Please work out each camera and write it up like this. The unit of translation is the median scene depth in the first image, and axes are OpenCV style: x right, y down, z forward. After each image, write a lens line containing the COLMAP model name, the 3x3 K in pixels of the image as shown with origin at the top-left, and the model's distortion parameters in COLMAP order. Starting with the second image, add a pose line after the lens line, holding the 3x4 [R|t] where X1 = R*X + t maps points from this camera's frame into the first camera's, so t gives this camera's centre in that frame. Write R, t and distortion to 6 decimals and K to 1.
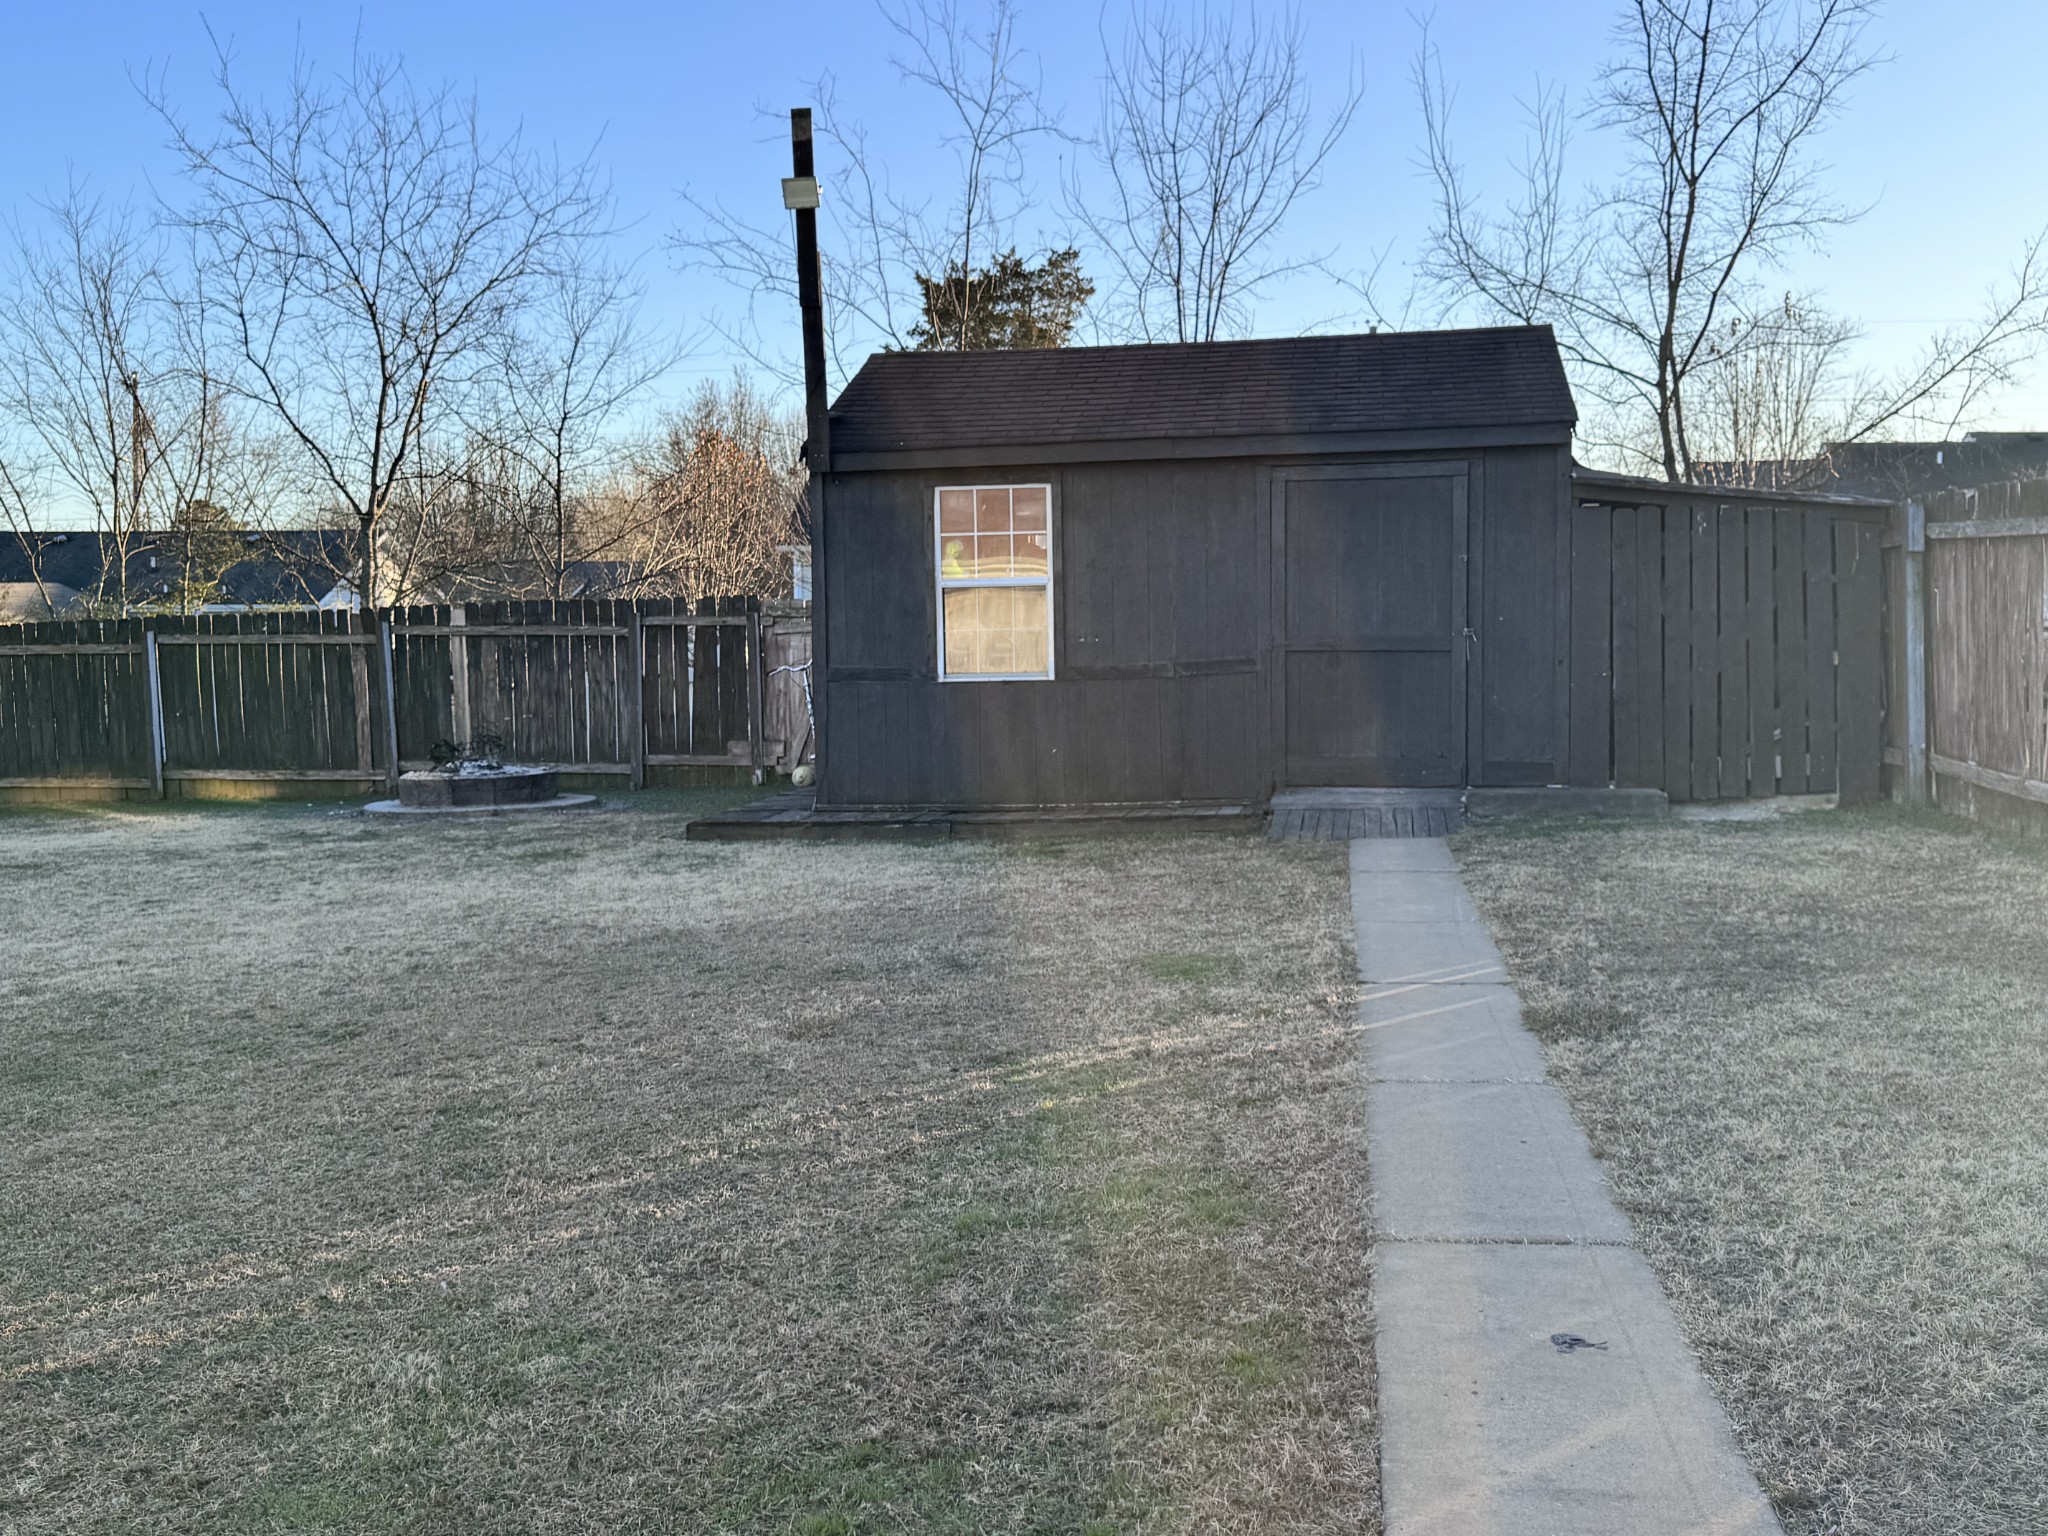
lens RADIAL K [[1941.5, 0, 1057.6], [0, 1941.5, 777.0], [0, 0, 1]] dist [0.166161, -0.363611]
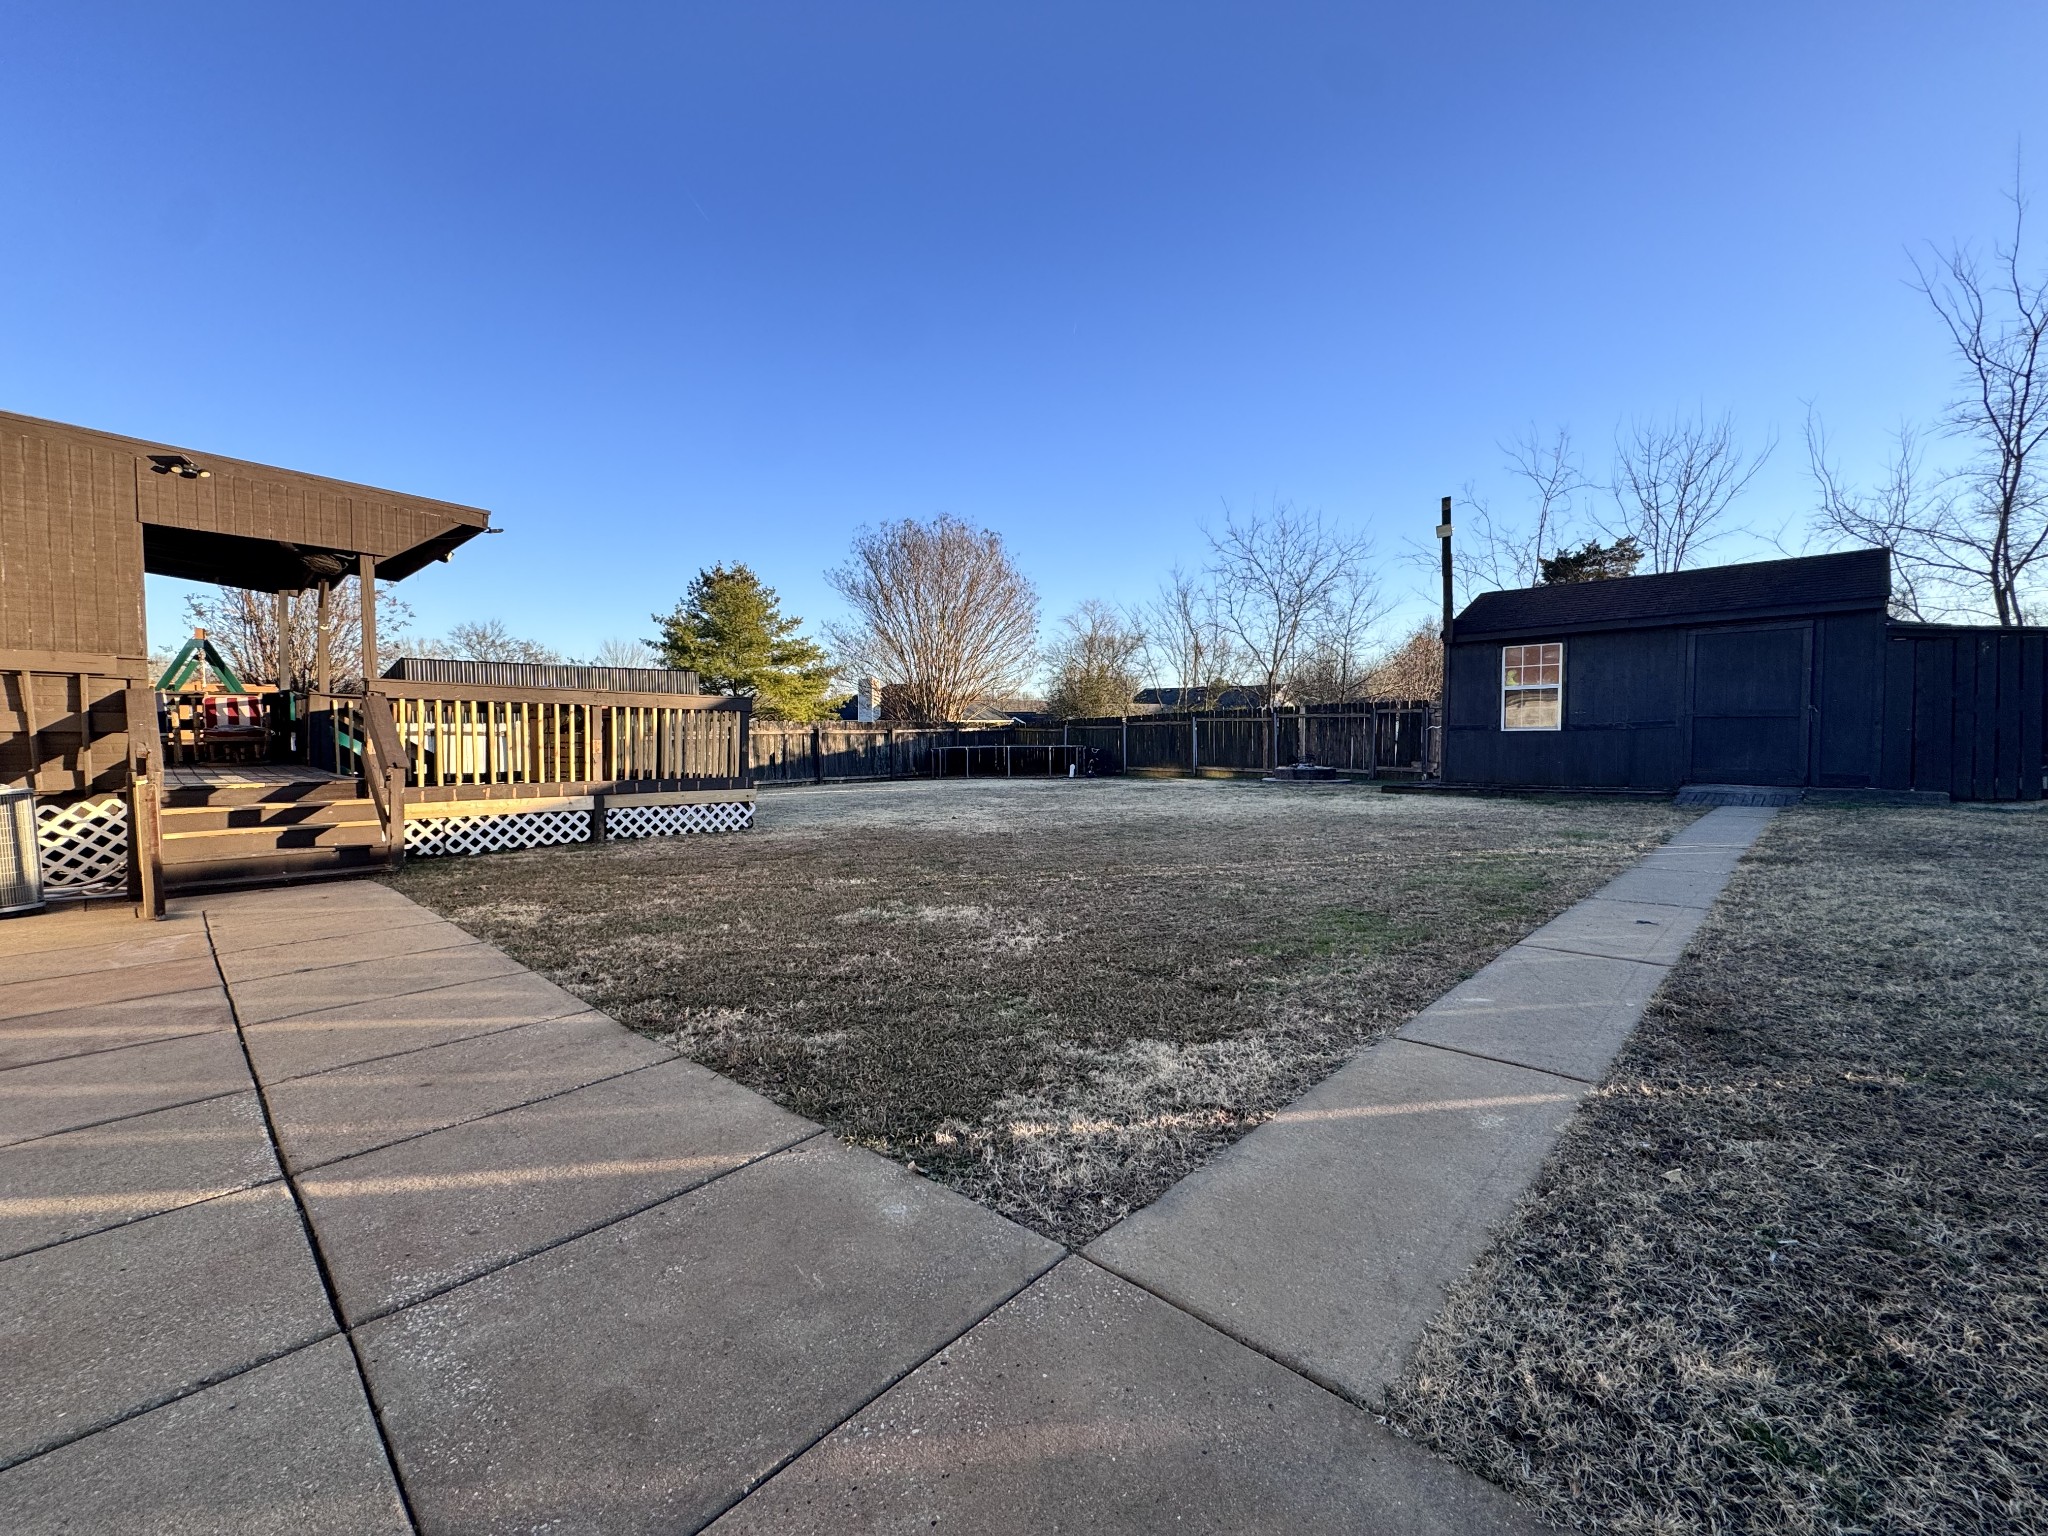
lens RADIAL K [[822.3, 0, 1022.2], [0, 822.3, 761.8], [0, 0, 1]] dist [-0.002444, 0.000552]
pose [[0.801754, 0.033549, -0.596712, 0.048147], [-0.055127, 0.998318, -0.017942, 0.026570], [0.595106, 0.047280, 0.802255, -0.085019]]
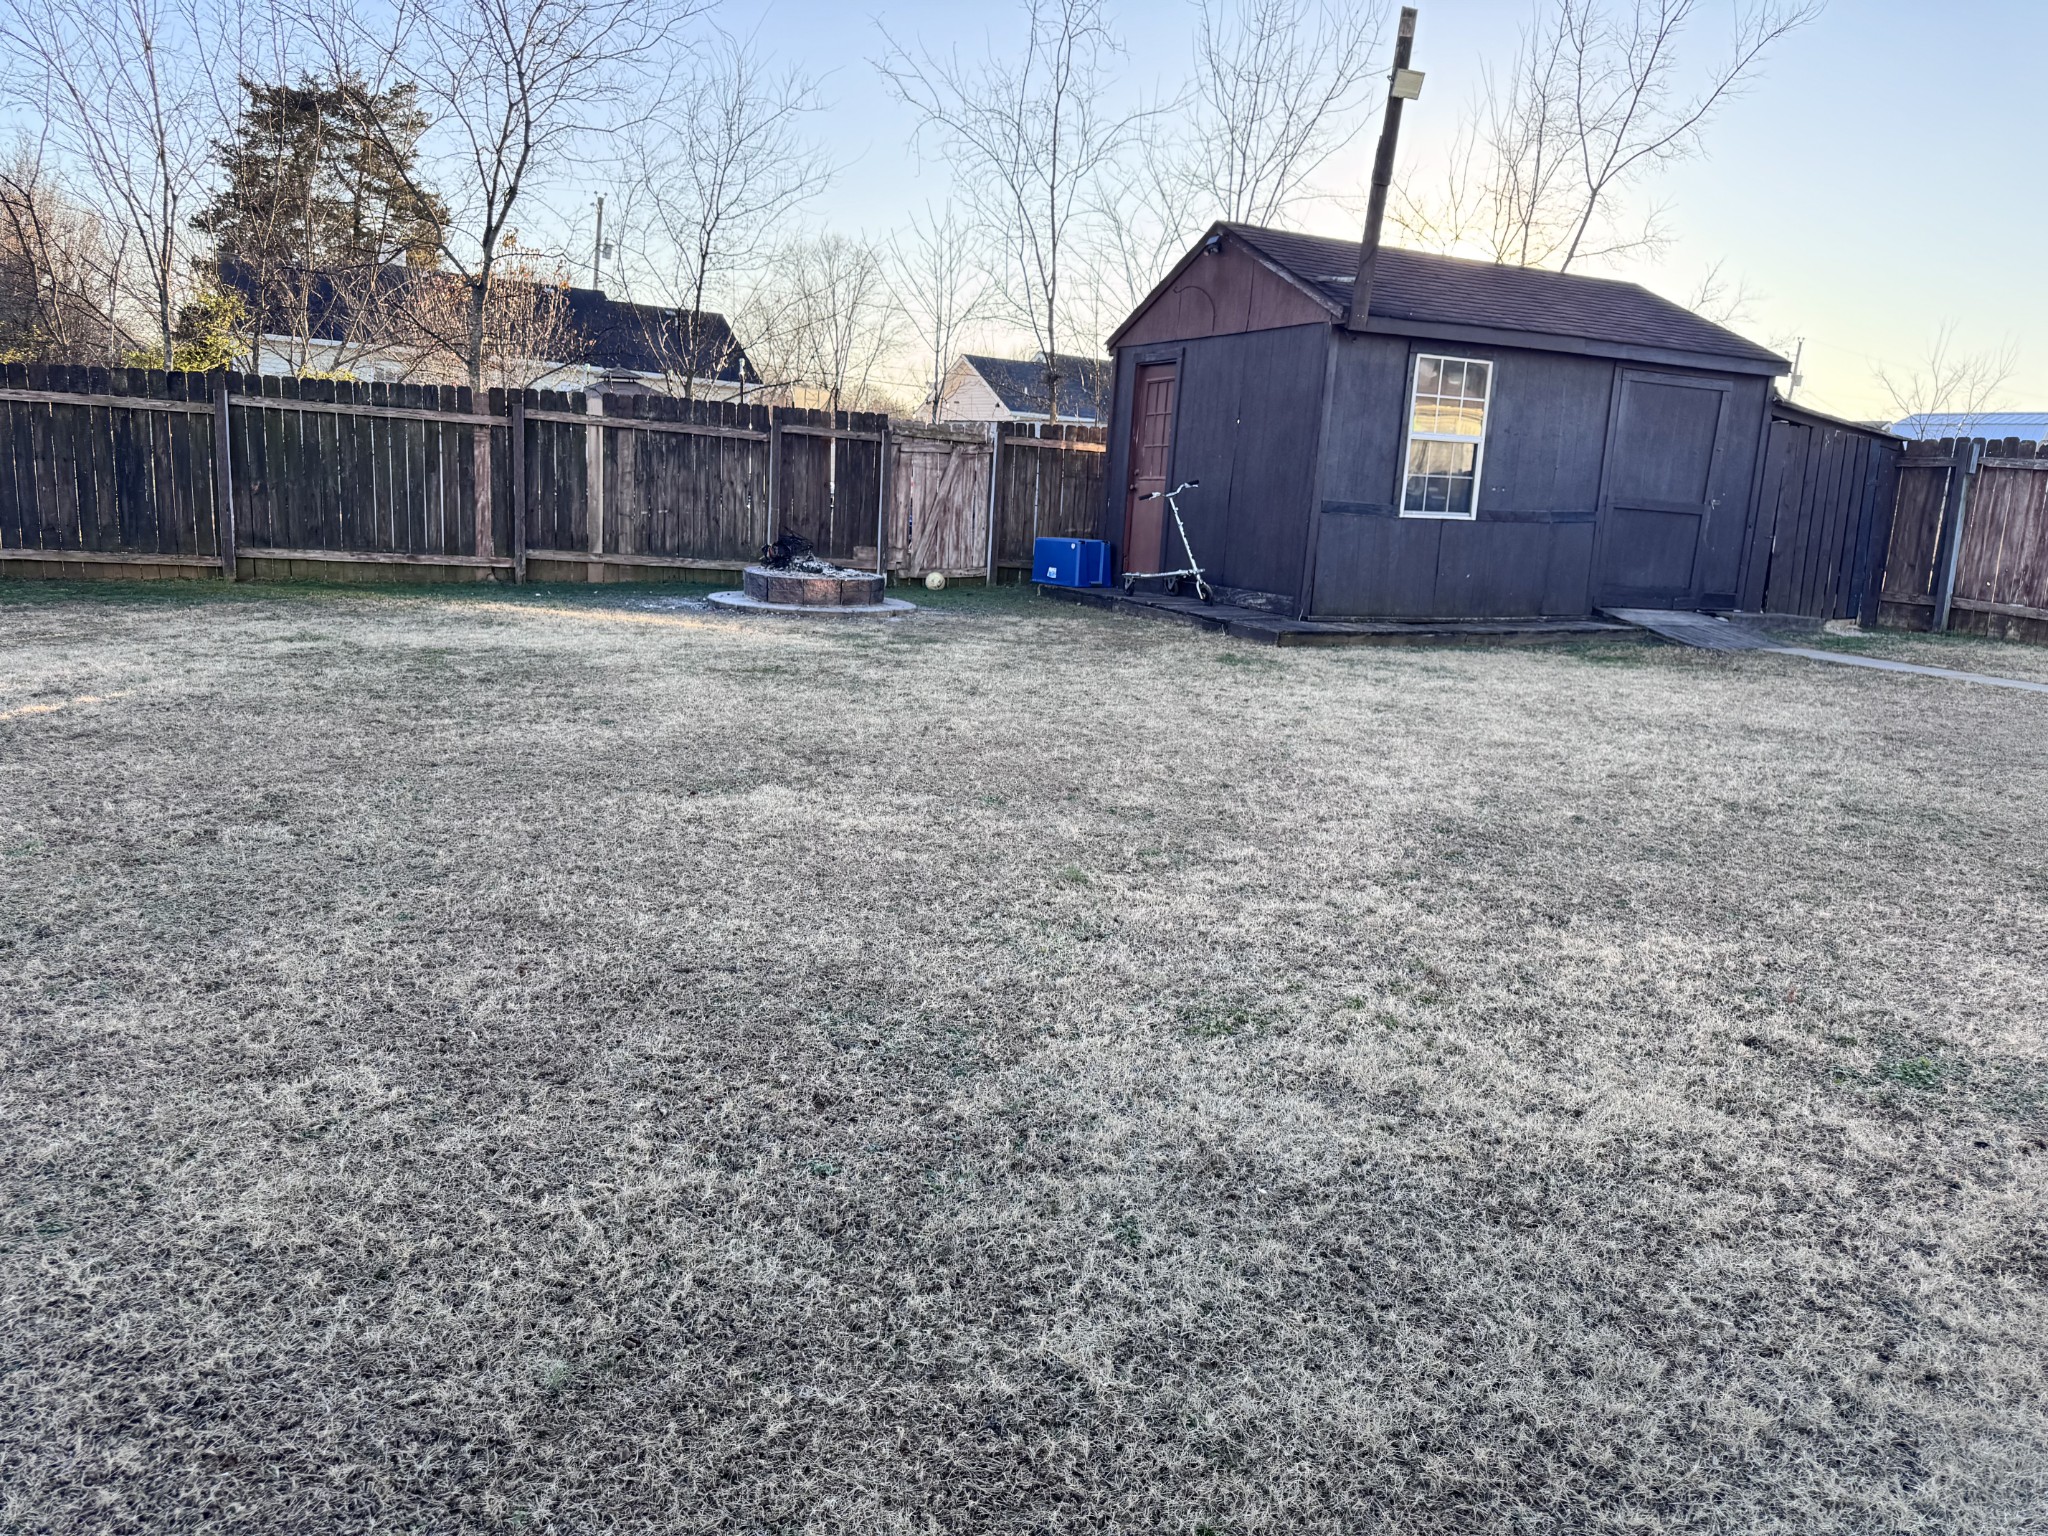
lens RADIAL K [[1443.3, 0, 1027.9], [0, 1443.3, 764.9], [0, 0, 1]] dist [0.031377, -0.040397]
pose [[0.832774, -0.041792, 0.552033, -0.567167], [-0.032320, 0.991776, 0.123840, 0.001281], [-0.552669, -0.120972, 0.824574, 0.261728]]
